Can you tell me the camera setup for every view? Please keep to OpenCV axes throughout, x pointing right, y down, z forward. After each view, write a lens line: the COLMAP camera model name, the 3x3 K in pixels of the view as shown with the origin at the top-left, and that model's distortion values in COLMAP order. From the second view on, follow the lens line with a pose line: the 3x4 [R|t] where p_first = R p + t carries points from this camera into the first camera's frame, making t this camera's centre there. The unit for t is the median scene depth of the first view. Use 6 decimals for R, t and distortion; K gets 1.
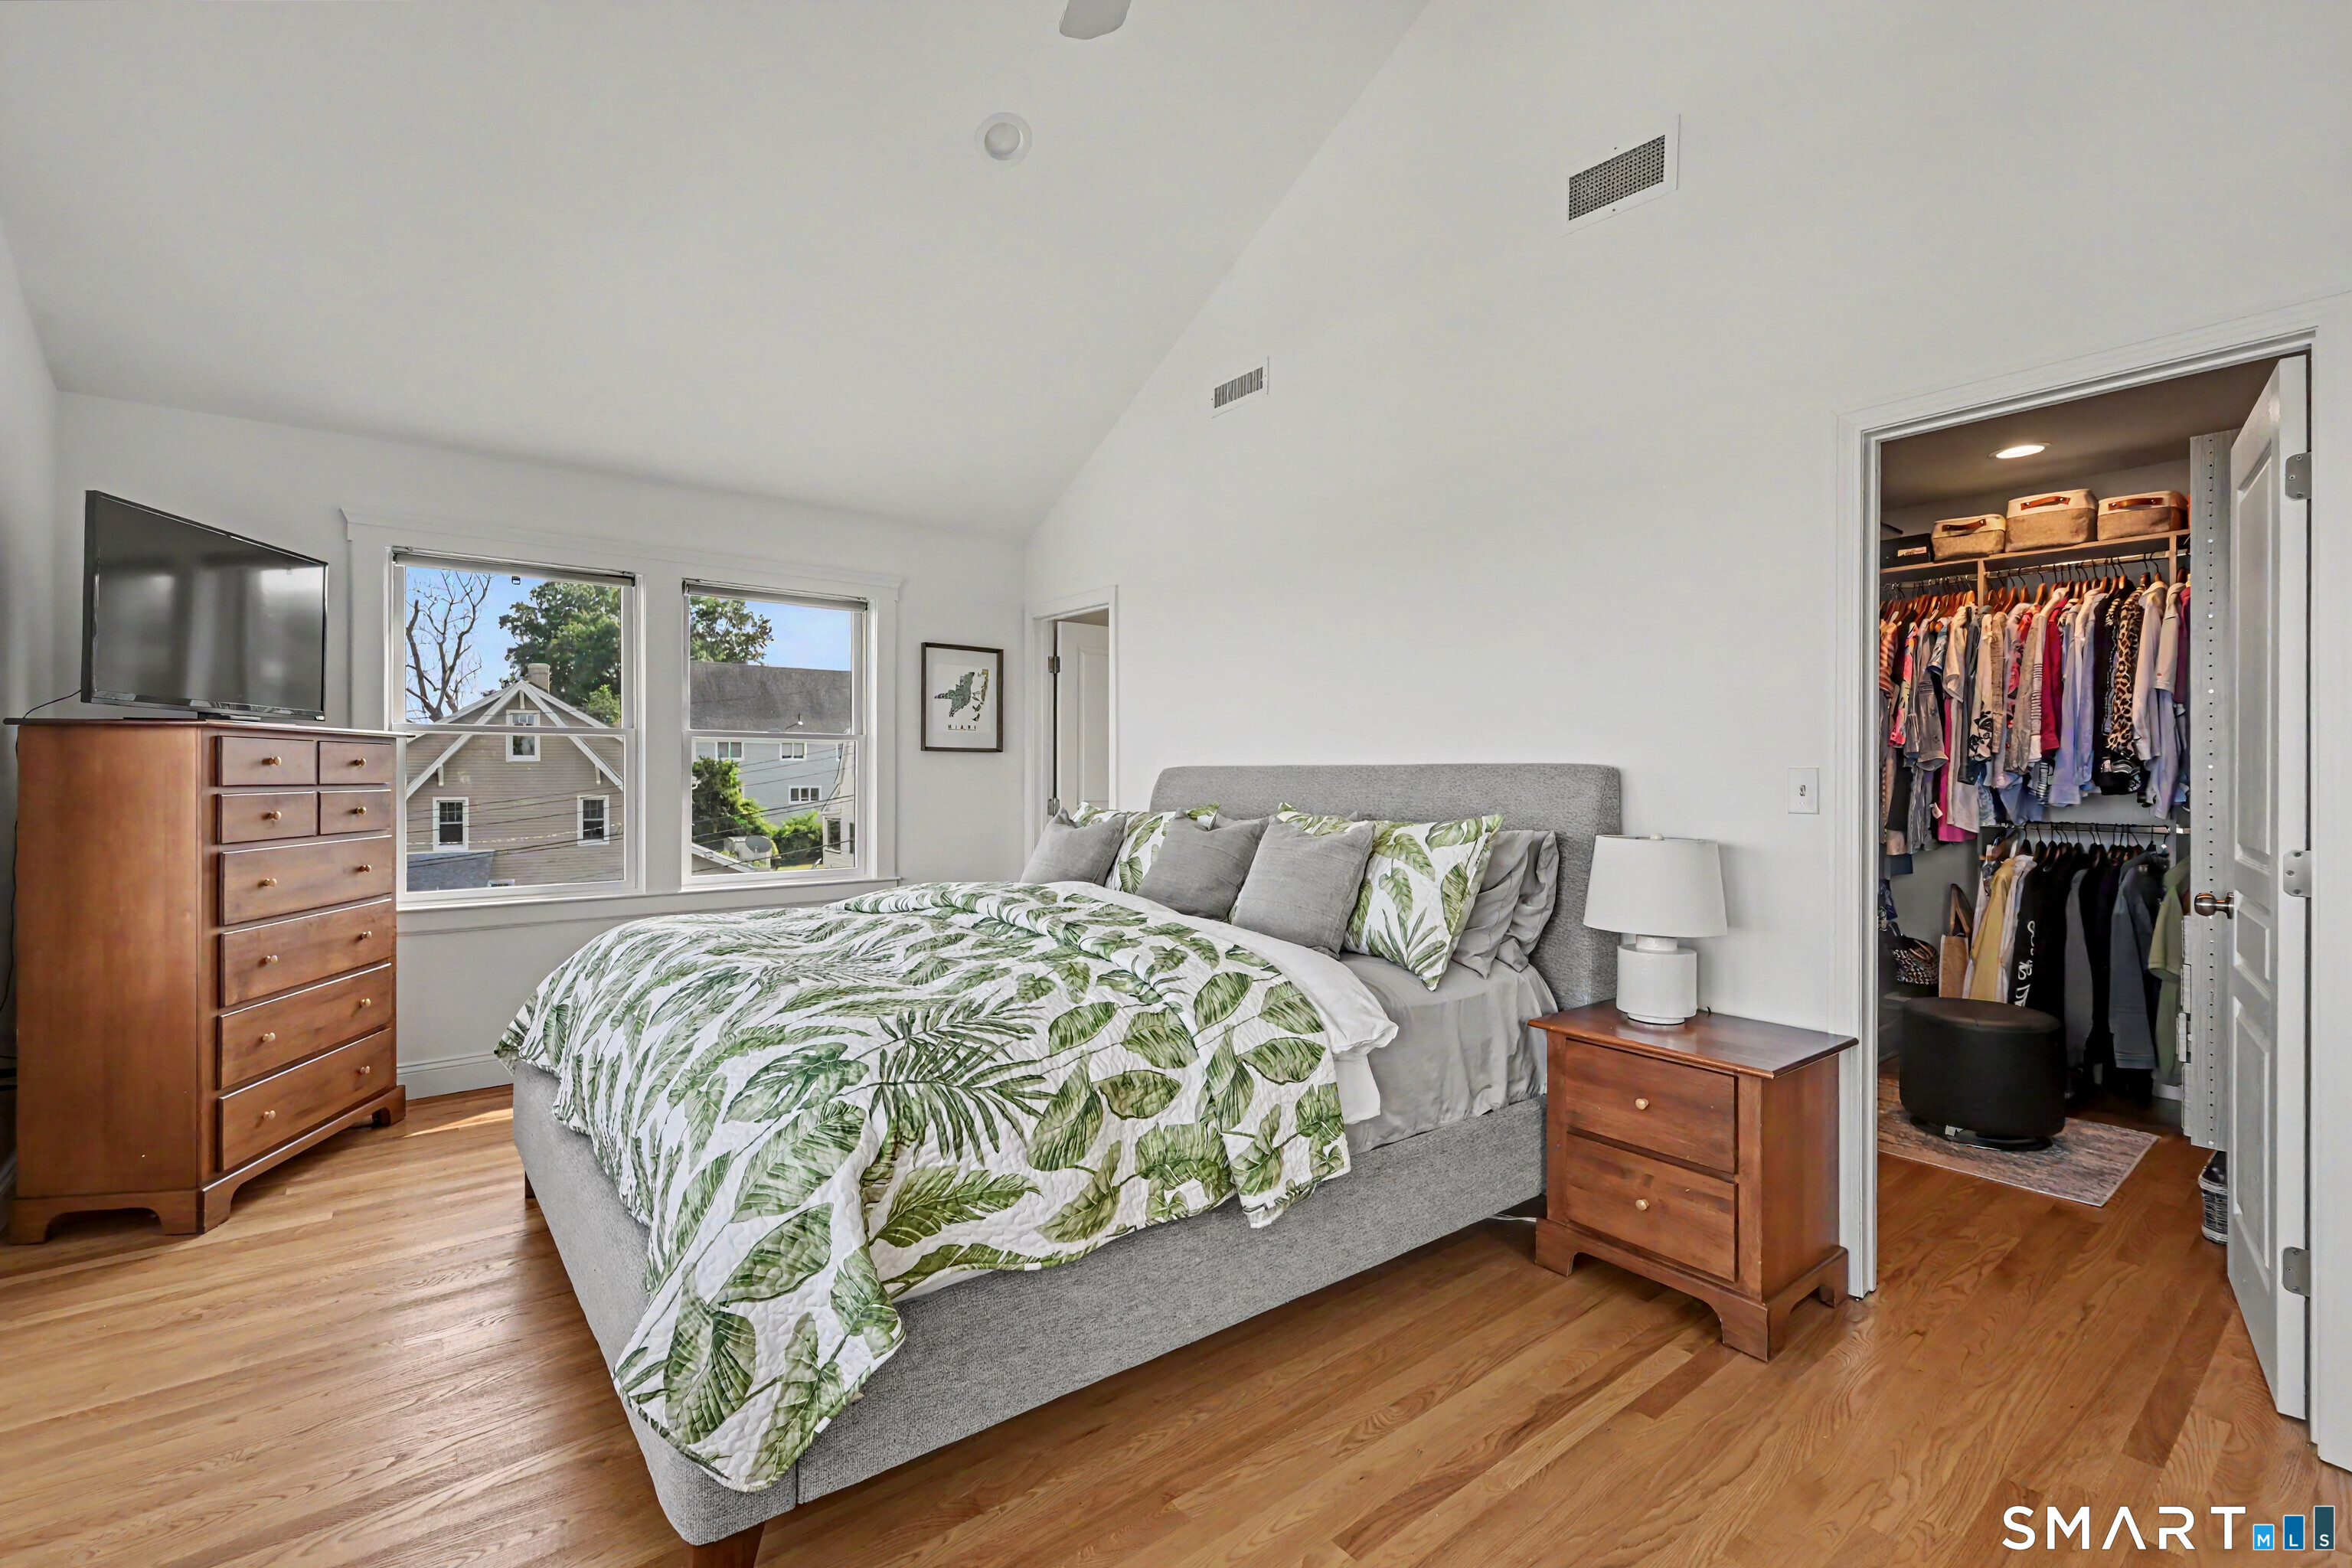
lens RADIAL K [[1021.4, 0, 1155.6], [0, 1021.4, 776.6], [0, 0, 1]] dist [0.001398, -0.000391]
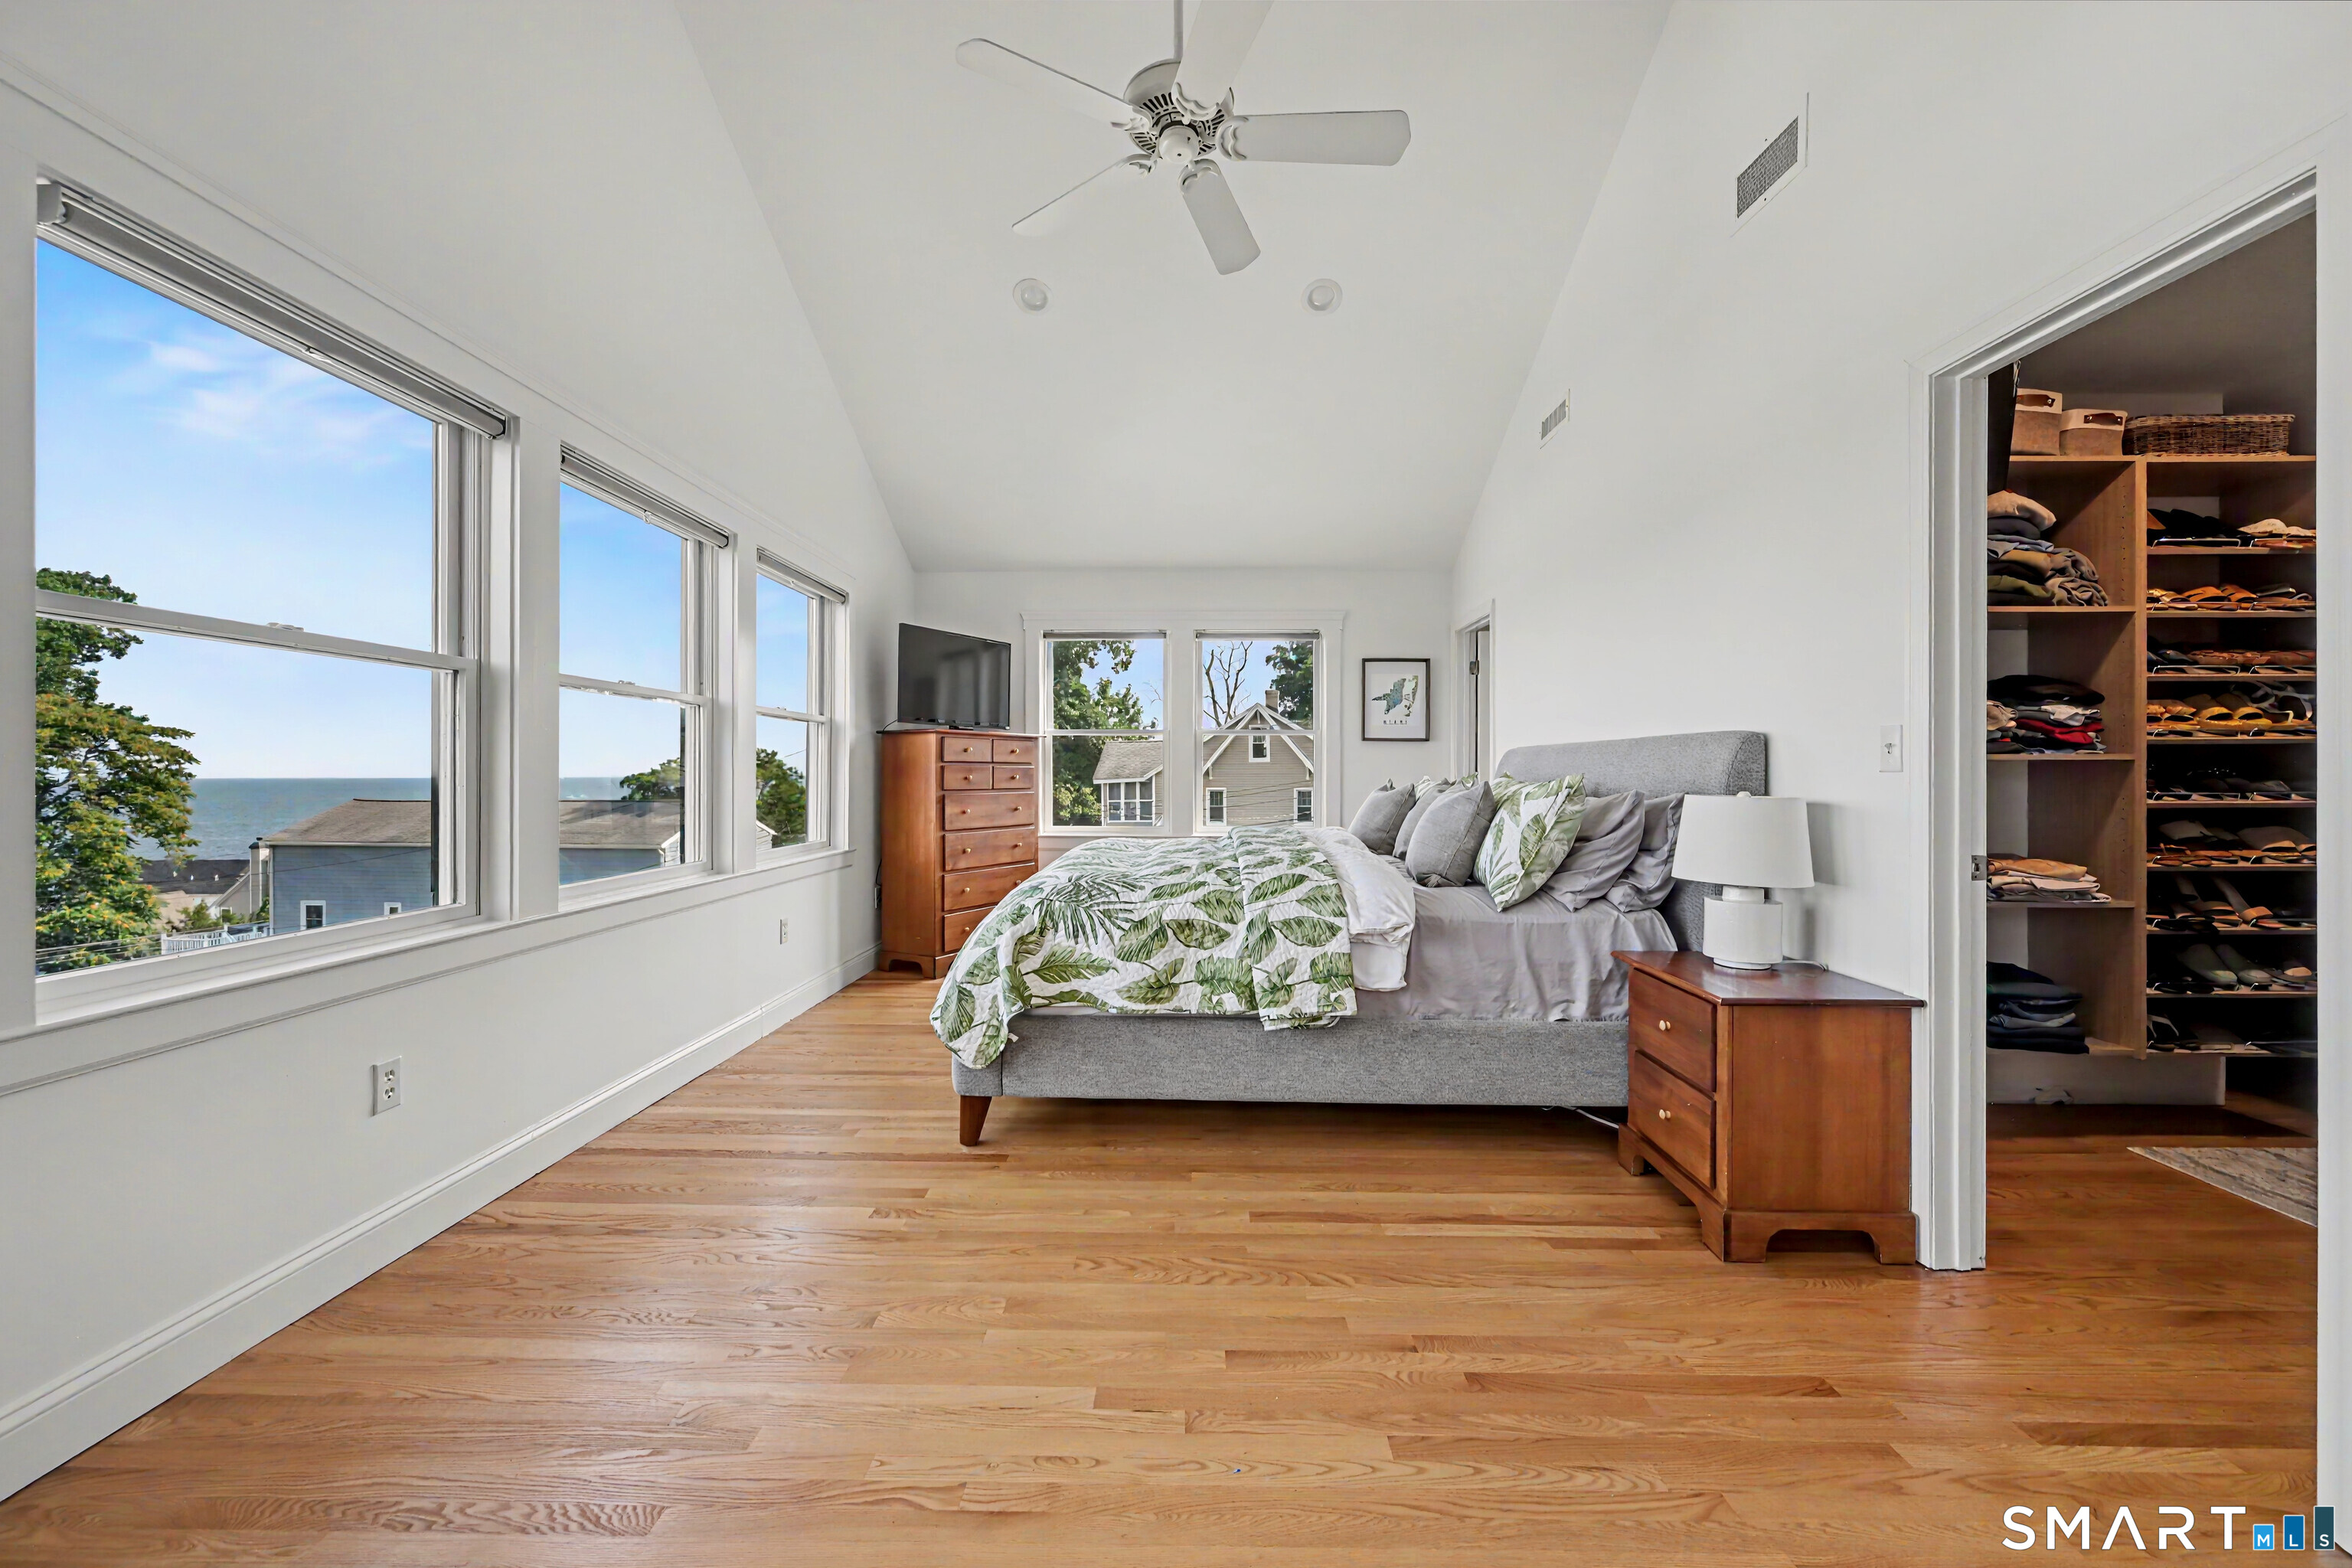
lens RADIAL K [[914.5, 0, 1171.3], [0, 914.5, 780.0], [0, 0, 1]] dist [-0.000521, 0.000016]
pose [[0.769831, 0.003571, -0.638238, 0.810135], [-0.001658, 0.999992, 0.003596, 0.051415], [0.638245, -0.001710, 0.769831, -0.151572]]
